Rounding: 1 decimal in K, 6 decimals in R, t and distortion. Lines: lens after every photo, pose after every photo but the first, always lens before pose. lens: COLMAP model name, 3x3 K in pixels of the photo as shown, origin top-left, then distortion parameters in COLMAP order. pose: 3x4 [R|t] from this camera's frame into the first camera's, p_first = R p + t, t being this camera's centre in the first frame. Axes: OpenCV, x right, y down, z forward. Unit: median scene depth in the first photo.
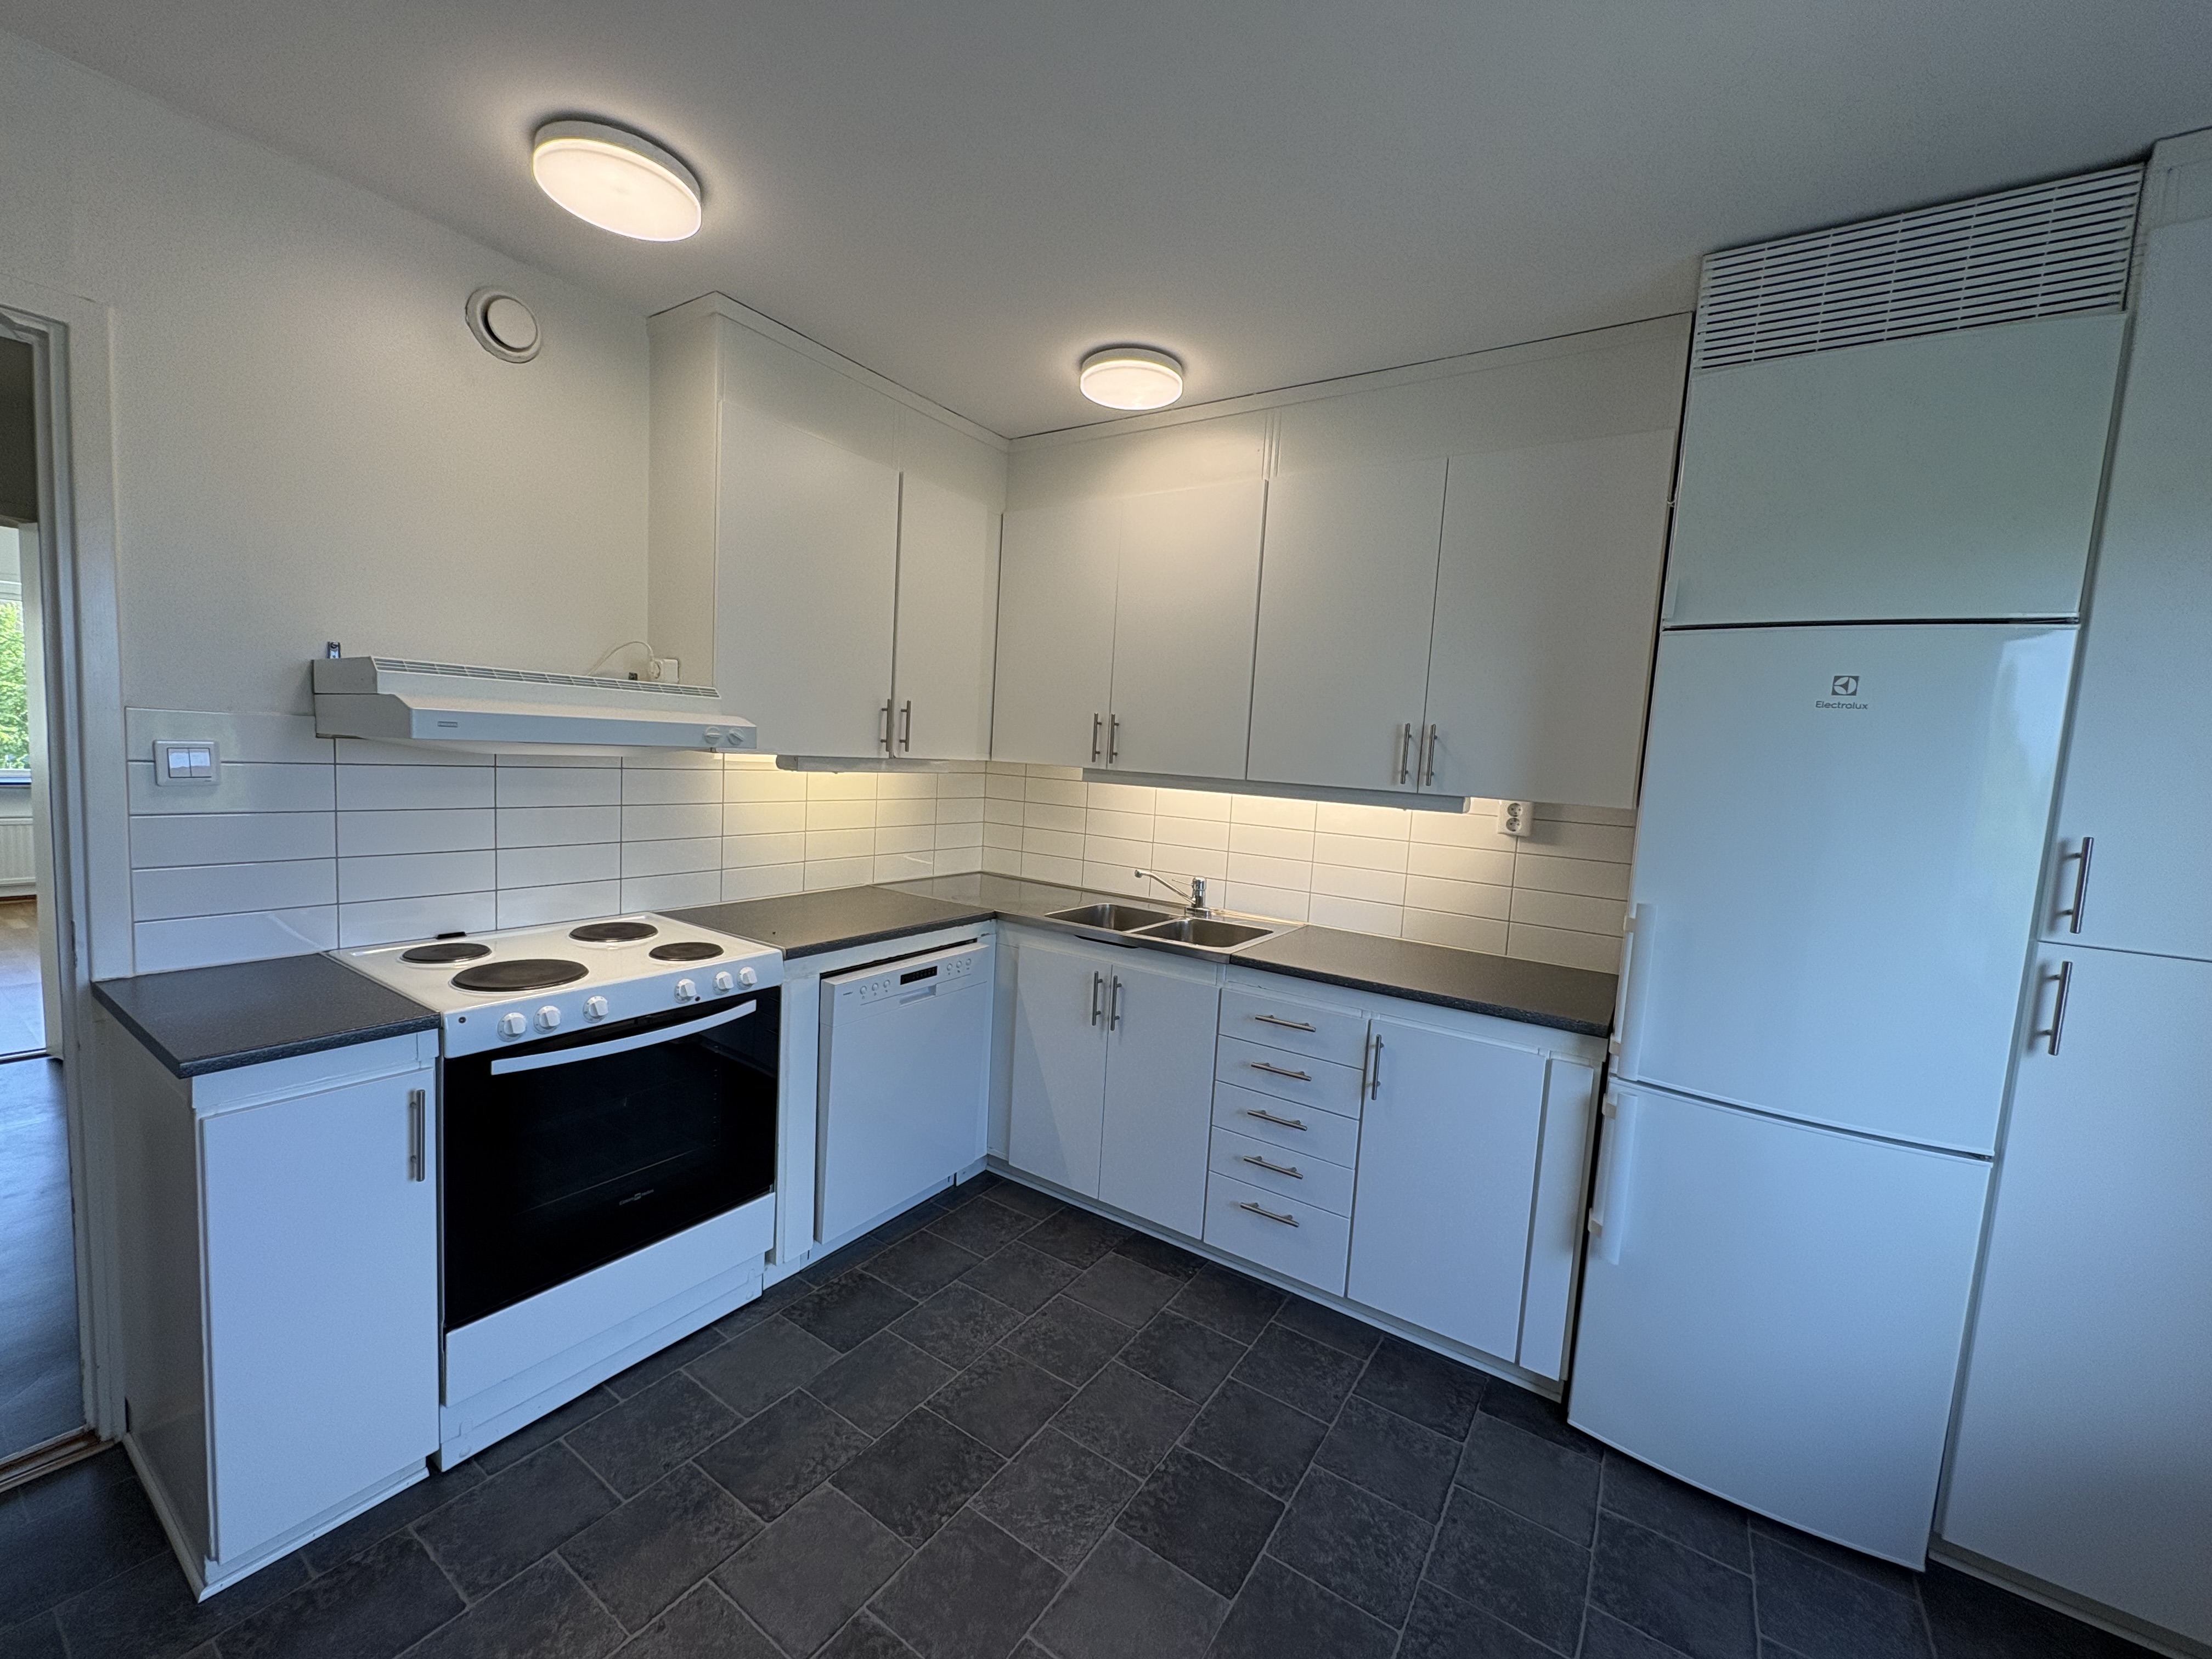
lens RADIAL K [[882.4, 0, 1099.9], [0, 882.4, 827.6], [0, 0, 1]] dist [0.009069, 0.000333]
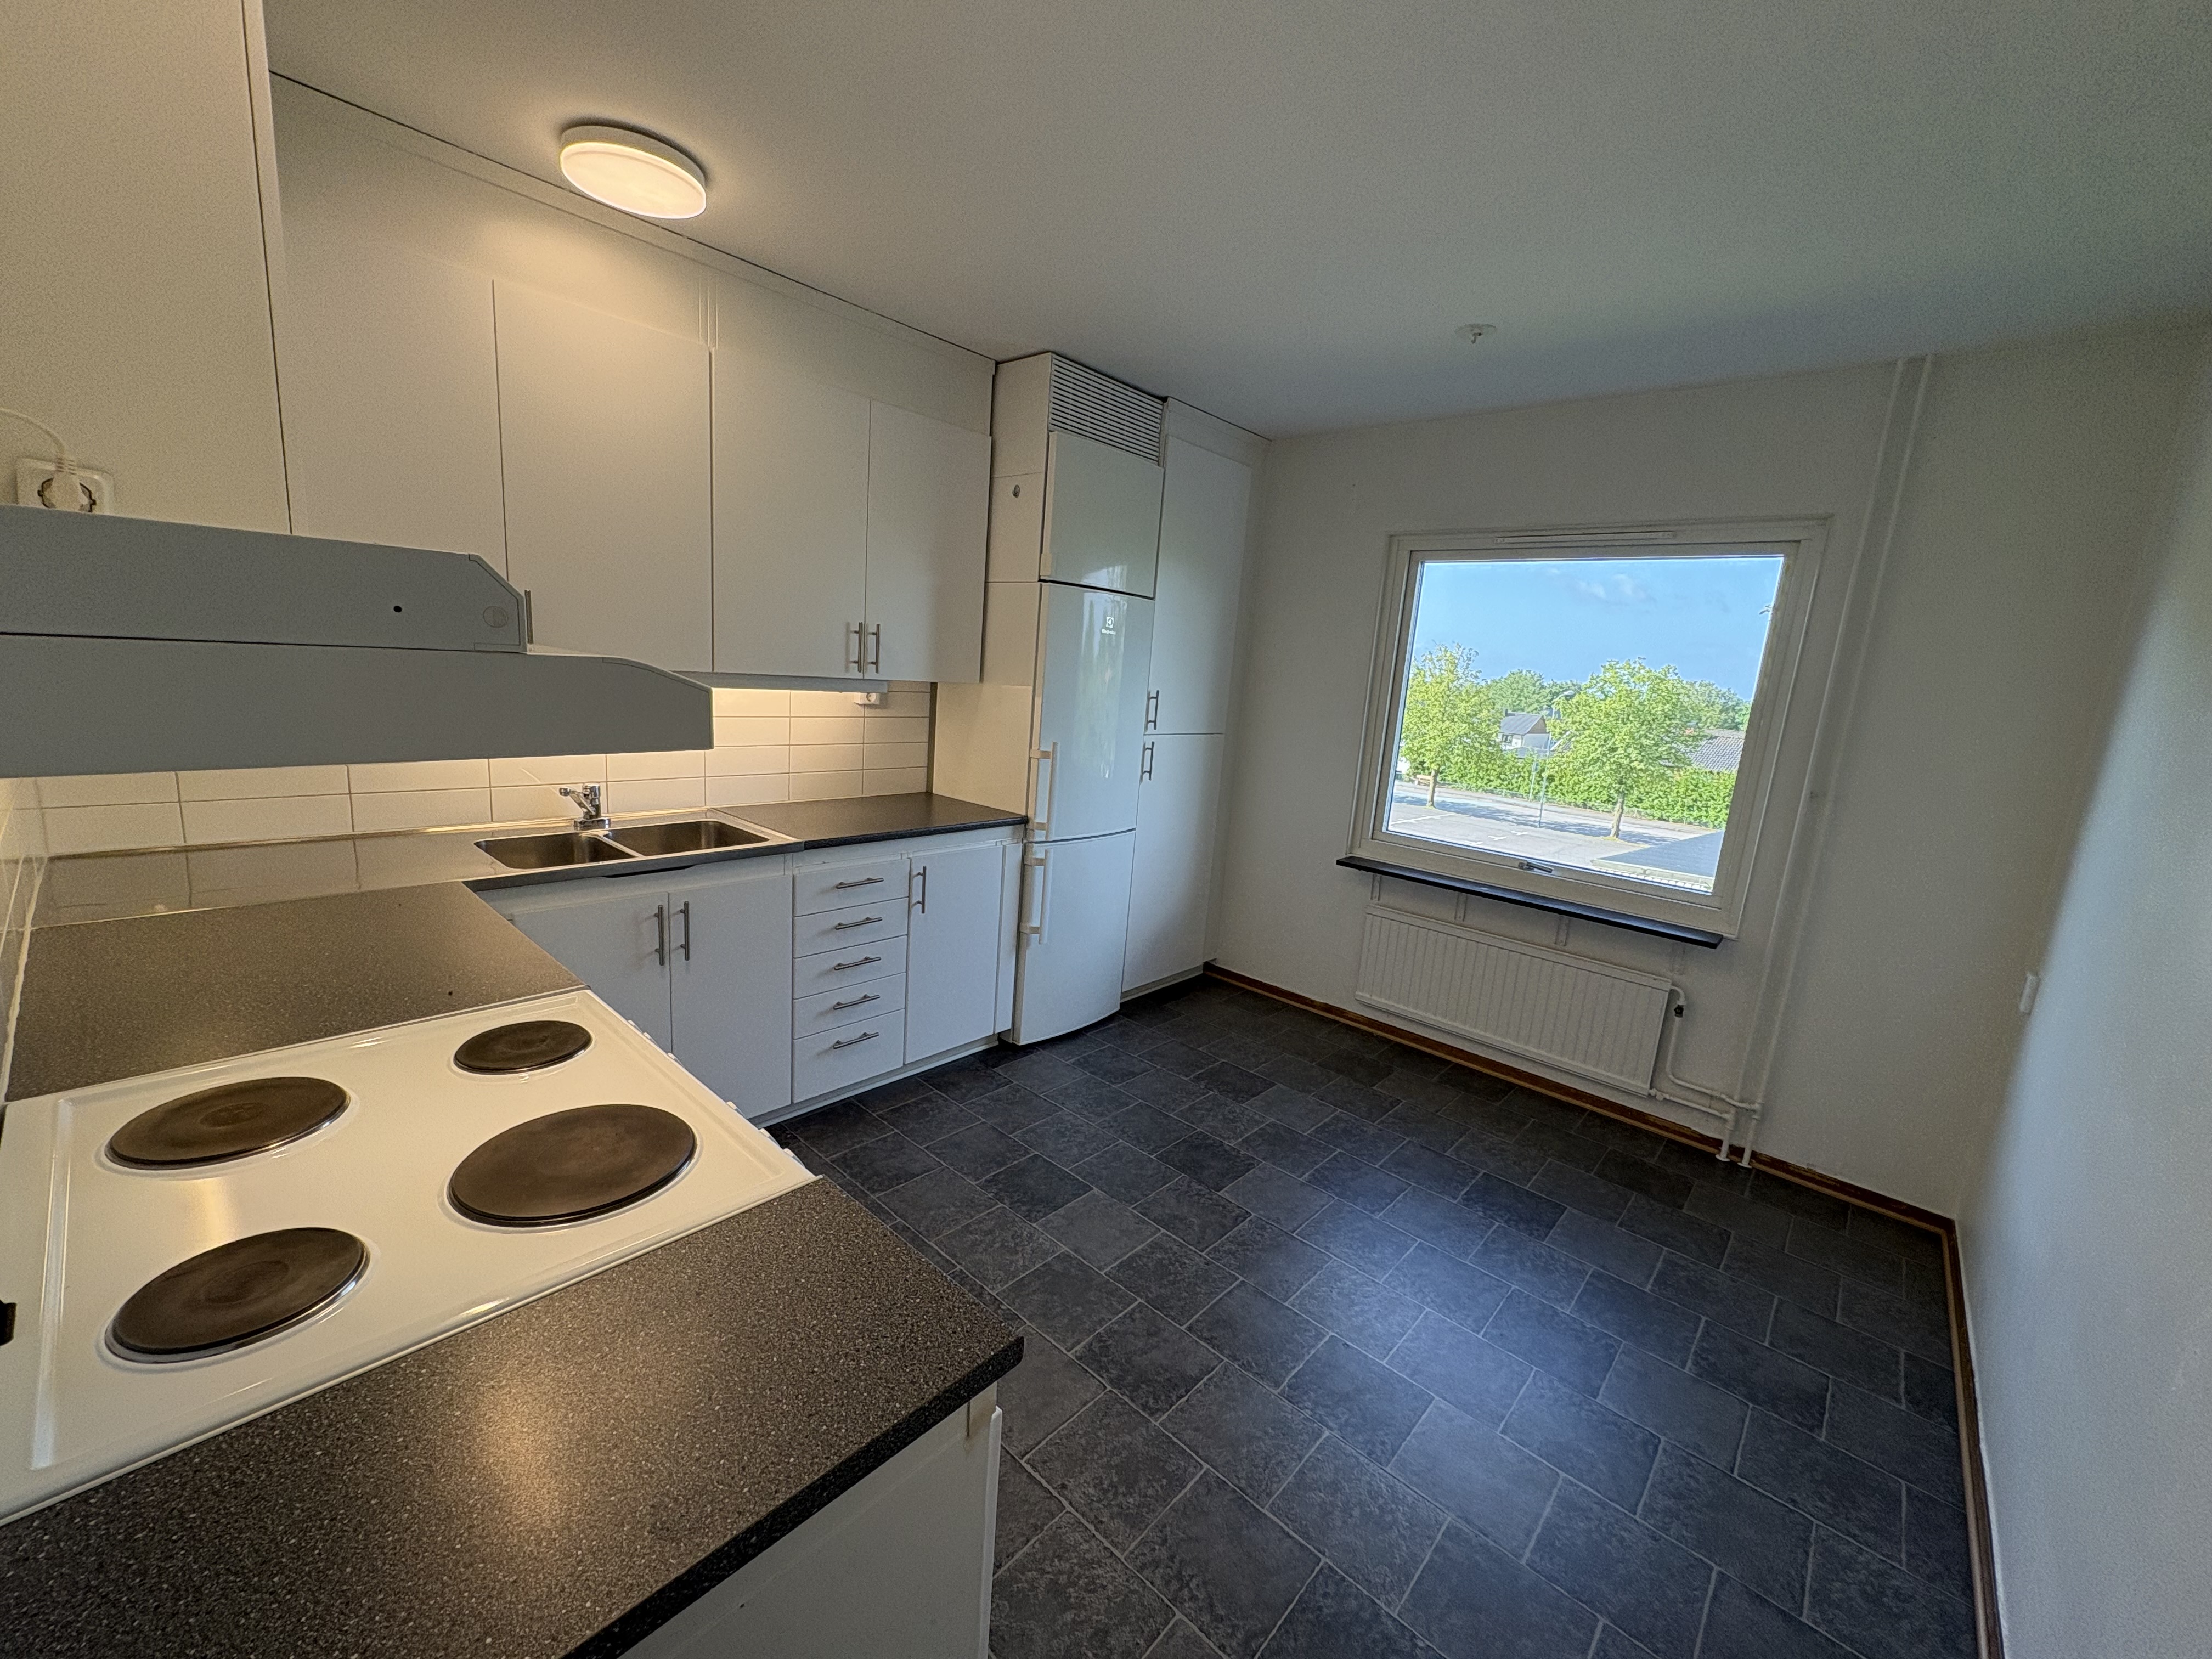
lens RADIAL K [[882.4, 0, 1096.0], [0, 882.4, 834.8], [0, 0, 1]] dist [0.009069, 0.000333]
pose [[0.161408, -0.224952, 0.960908, -0.886908], [0.032294, 0.974357, 0.222676, -0.096936], [-0.986359, -0.004910, 0.164534, 0.502671]]
